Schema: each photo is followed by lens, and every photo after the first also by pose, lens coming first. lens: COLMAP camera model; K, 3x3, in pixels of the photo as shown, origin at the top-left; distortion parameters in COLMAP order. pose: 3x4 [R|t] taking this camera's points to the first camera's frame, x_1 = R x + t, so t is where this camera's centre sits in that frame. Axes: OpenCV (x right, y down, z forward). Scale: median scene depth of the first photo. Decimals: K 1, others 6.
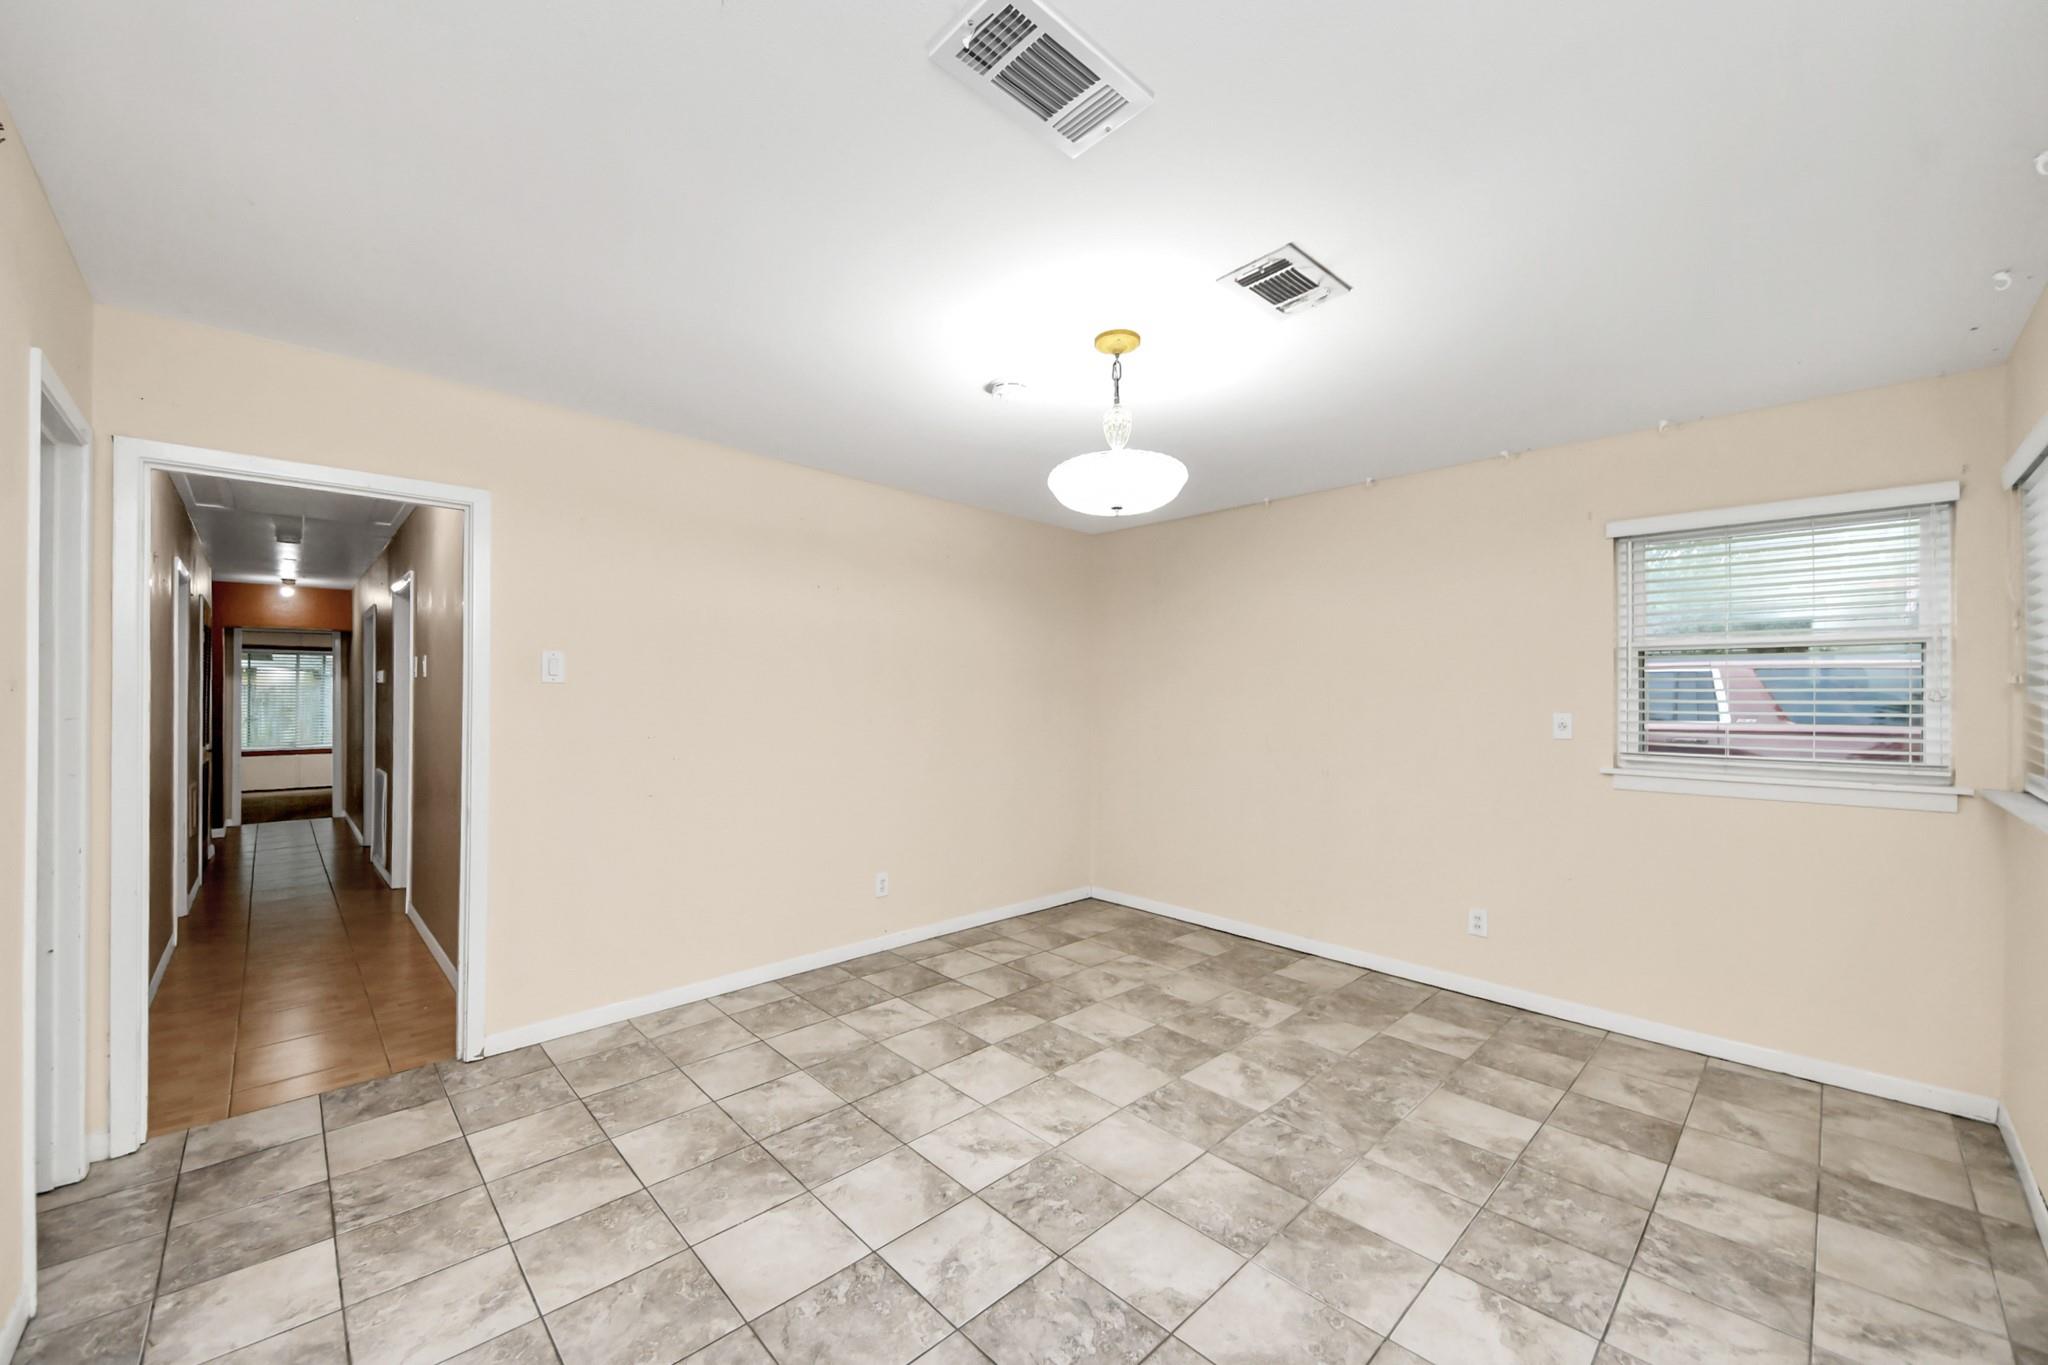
lens RADIAL K [[737.8, 0, 1002.2], [0, 737.8, 688.1], [0, 0, 1]] dist [0.056814, -0.028884]
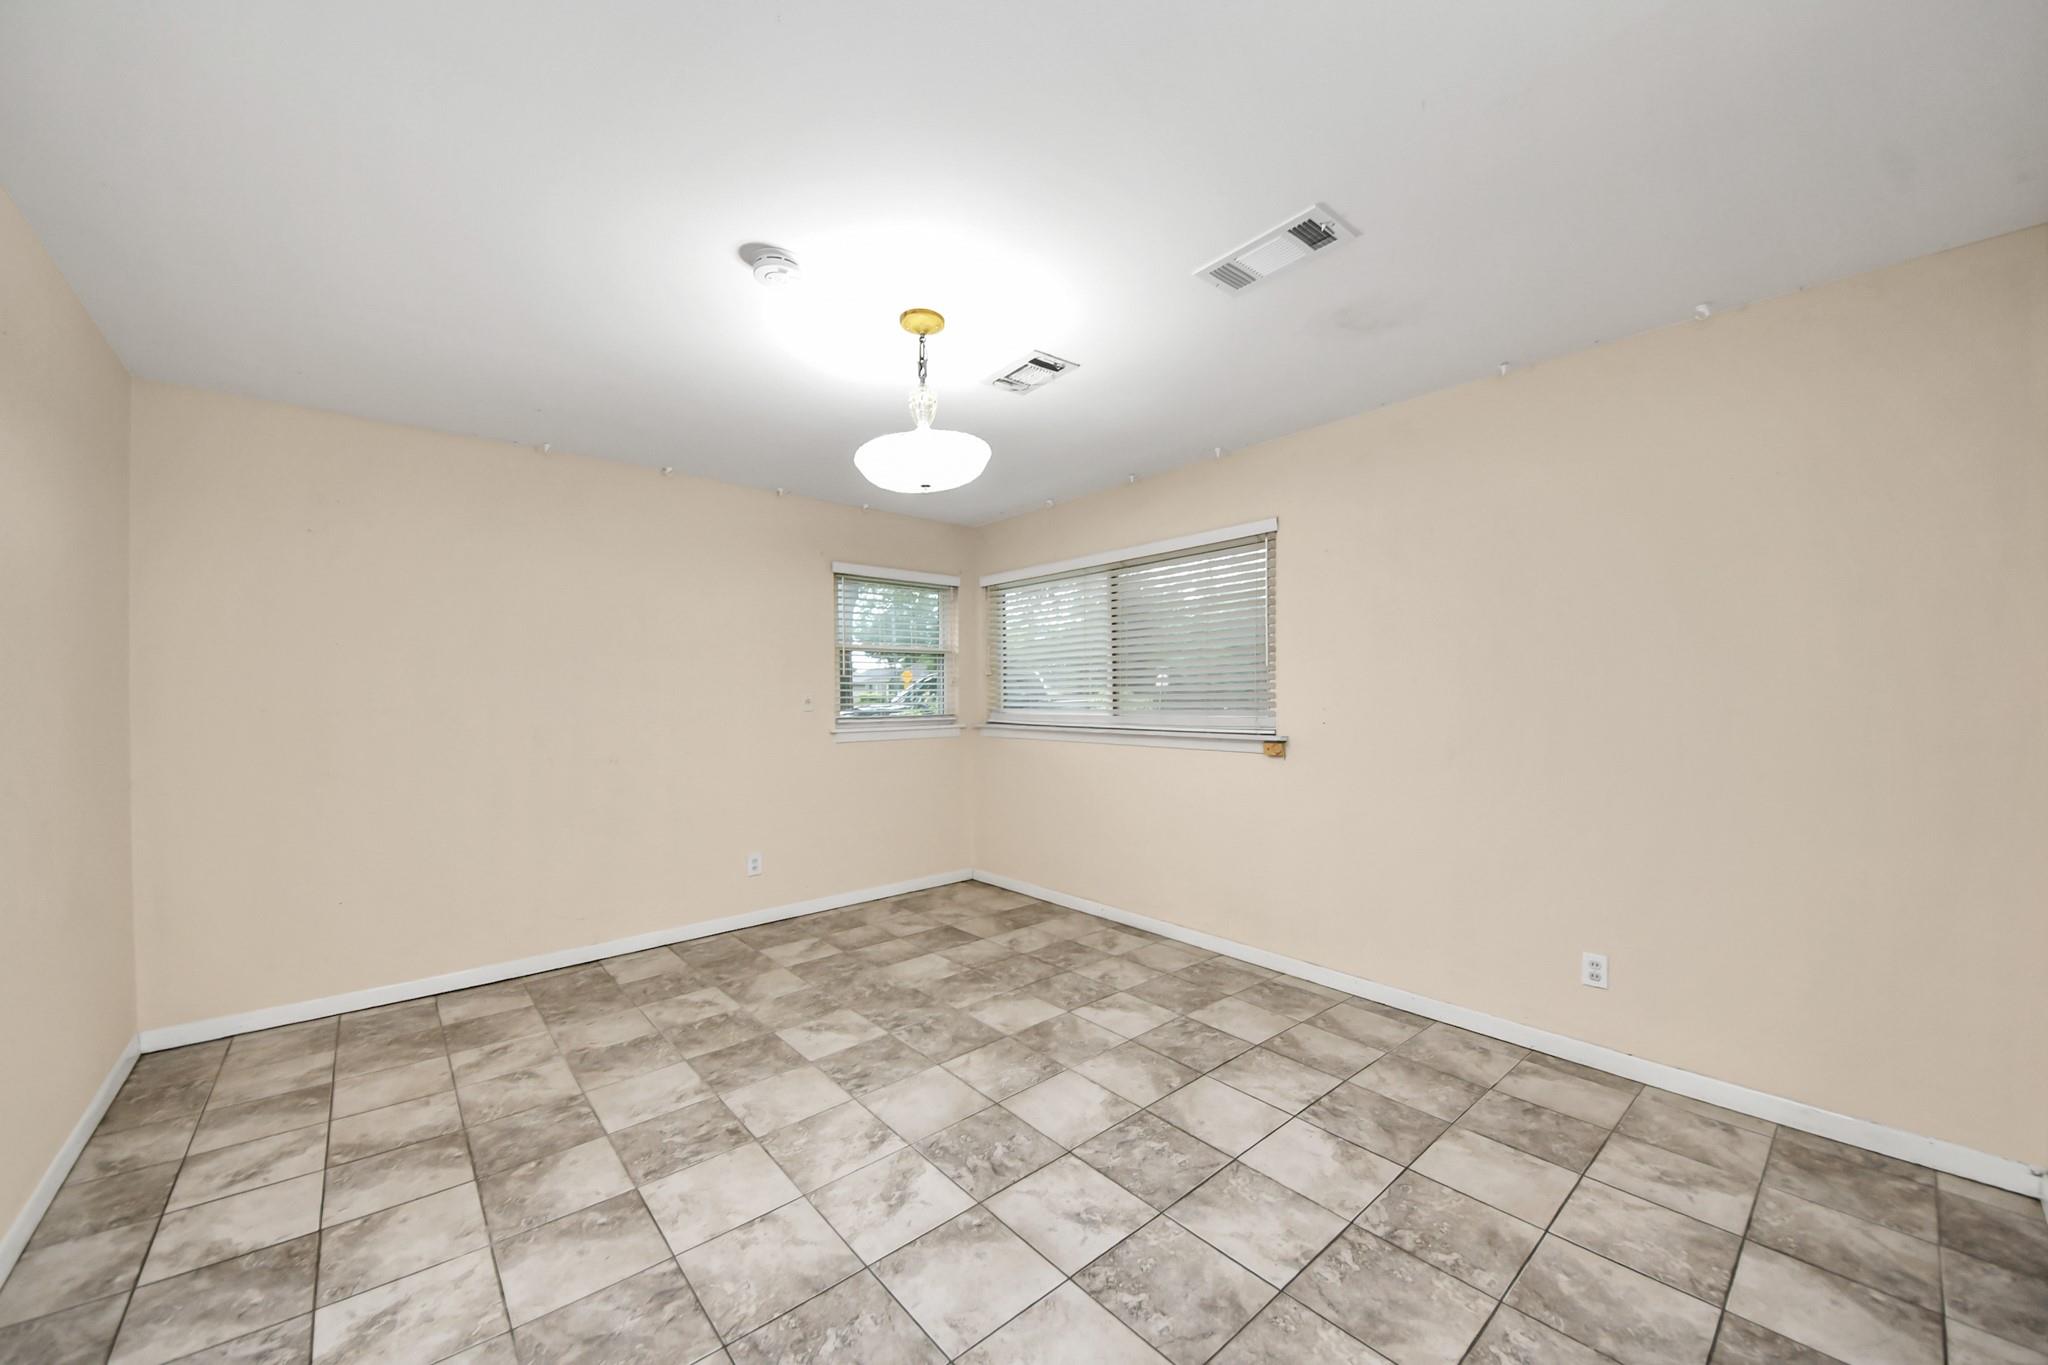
lens RADIAL K [[737.8, 0, 1002.2], [0, 737.8, 688.1], [0, 0, 1]] dist [0.056814, -0.028884]
pose [[0.082851, 0.000896, 0.996562, -0.695026], [-0.008427, 0.999964, -0.000198, 0.030622], [-0.996526, -0.008381, 0.082856, 0.656780]]
